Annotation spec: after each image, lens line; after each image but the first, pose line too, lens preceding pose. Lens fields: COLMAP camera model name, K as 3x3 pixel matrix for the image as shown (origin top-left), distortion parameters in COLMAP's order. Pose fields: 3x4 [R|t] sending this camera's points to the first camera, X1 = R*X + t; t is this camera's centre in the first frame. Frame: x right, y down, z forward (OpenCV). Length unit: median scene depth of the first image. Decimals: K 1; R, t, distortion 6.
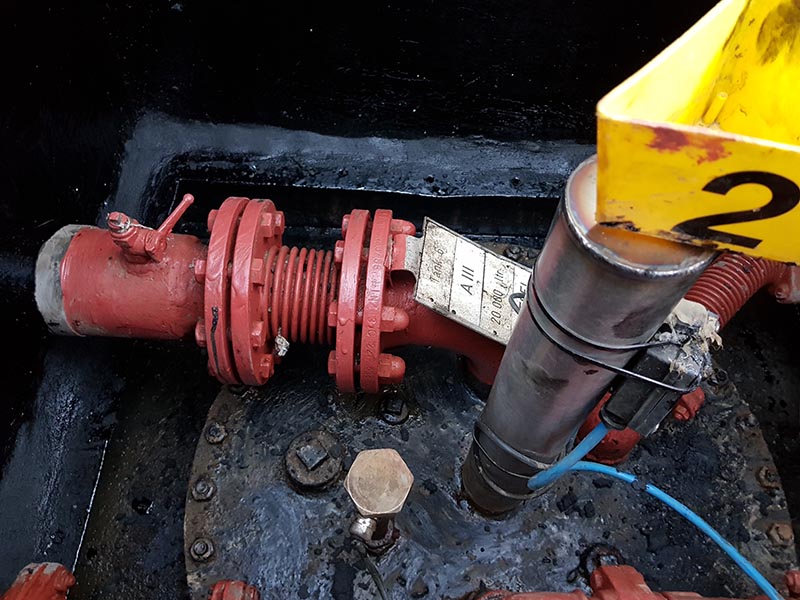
lens RADIAL K [[624.7, 0, 404.8], [0, 624.7, 285.5], [0, 0, 1]] dist [0.069461, -0.131120]
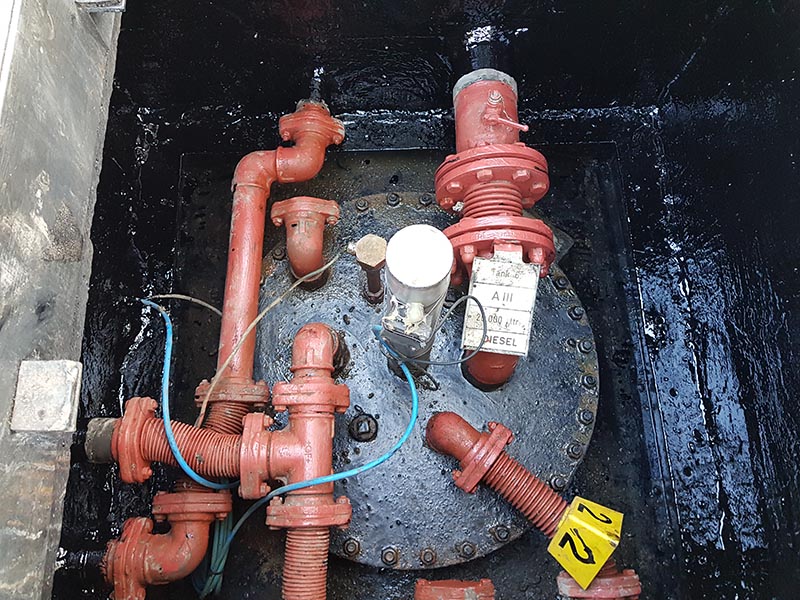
lens RADIAL K [[627.9, 0, 399.6], [0, 627.9, 279.4], [0, 0, 1]] dist [0.051250, -0.101059]
pose [[0.060800, 0.932115, -0.357022, 0.551833], [-0.859210, 0.230913, 0.456549, -0.470108], [0.507998, 0.278999, 0.814922, -0.391367]]
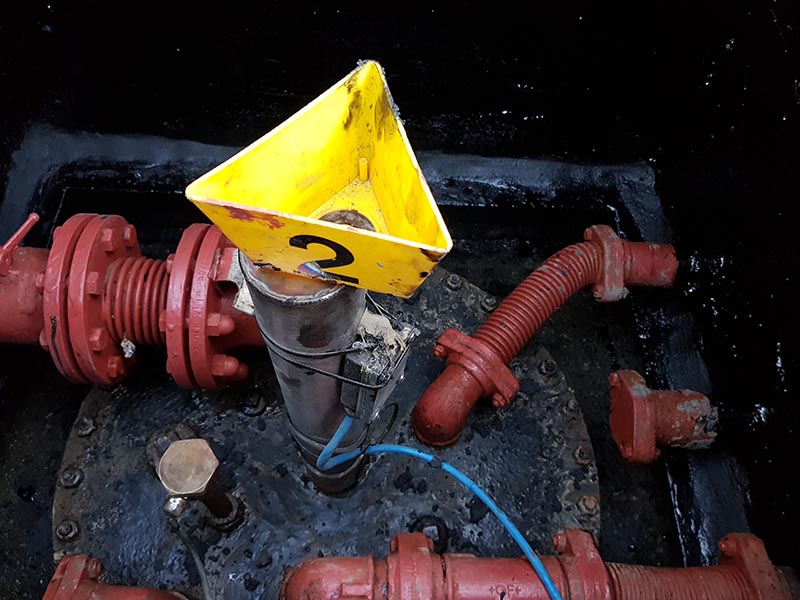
lens RADIAL K [[626.5, 0, 402.7], [0, 626.5, 296.0], [0, 0, 1]] dist [0.060188, -0.124610]
pose [[0.998847, -0.011156, 0.046683, 0.223404], [0.009459, 0.999292, 0.036420, -0.030589], [-0.047057, -0.035936, 0.998246, -0.124698]]
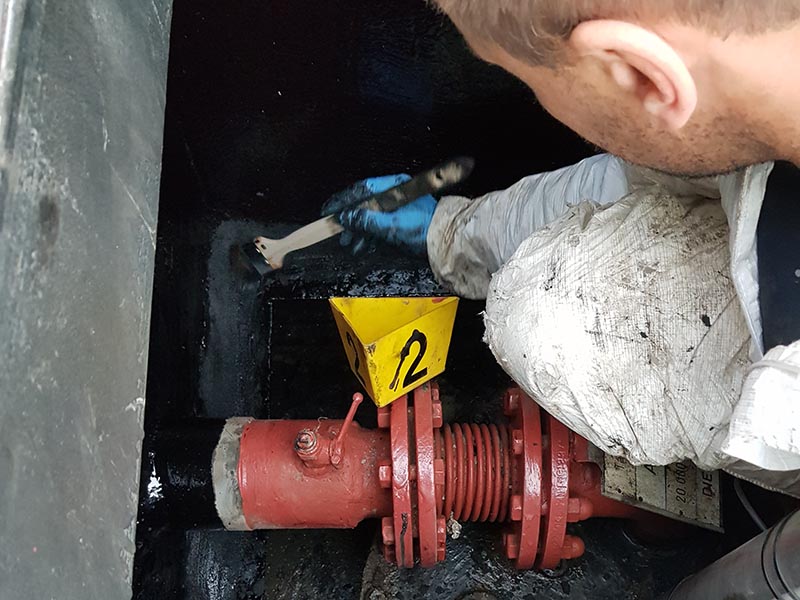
lens RADIAL K [[825.8, 0, 412.0], [0, 825.8, 472.7], [0, 0, 1]] dist [0.101116, -0.010264]
pose [[0.997016, -0.062961, -0.044671, -0.188696], [0.071962, 0.967468, 0.242543, -0.294063], [0.027947, -0.245034, 0.969112, -0.232995]]
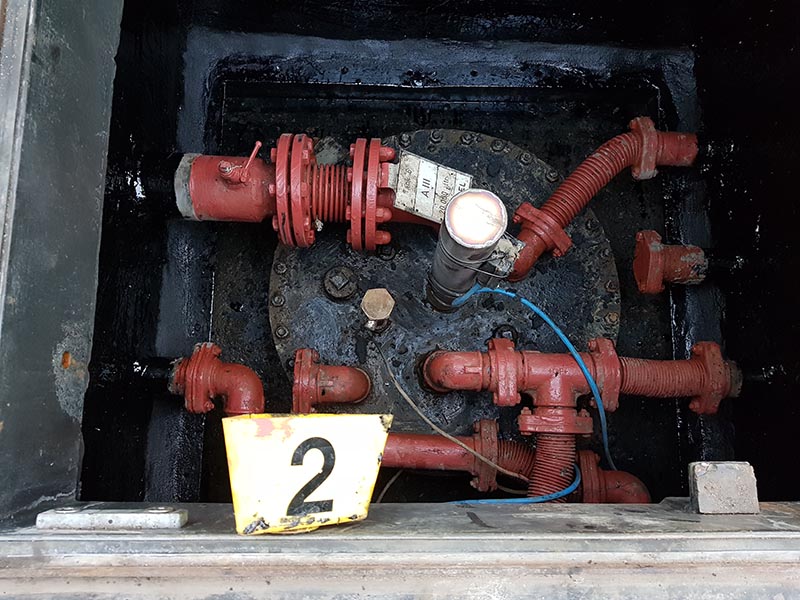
lens RADIAL K [[617.9, 0, 398.5], [0, 617.9, 290.3], [0, 0, 1]] dist [0.107936, -0.224086]
pose [[0.999681, -0.019113, -0.016516, 0.043699], [0.023753, 0.933755, 0.357125, -0.320278], [0.008597, -0.357403, 0.933911, -0.614396]]
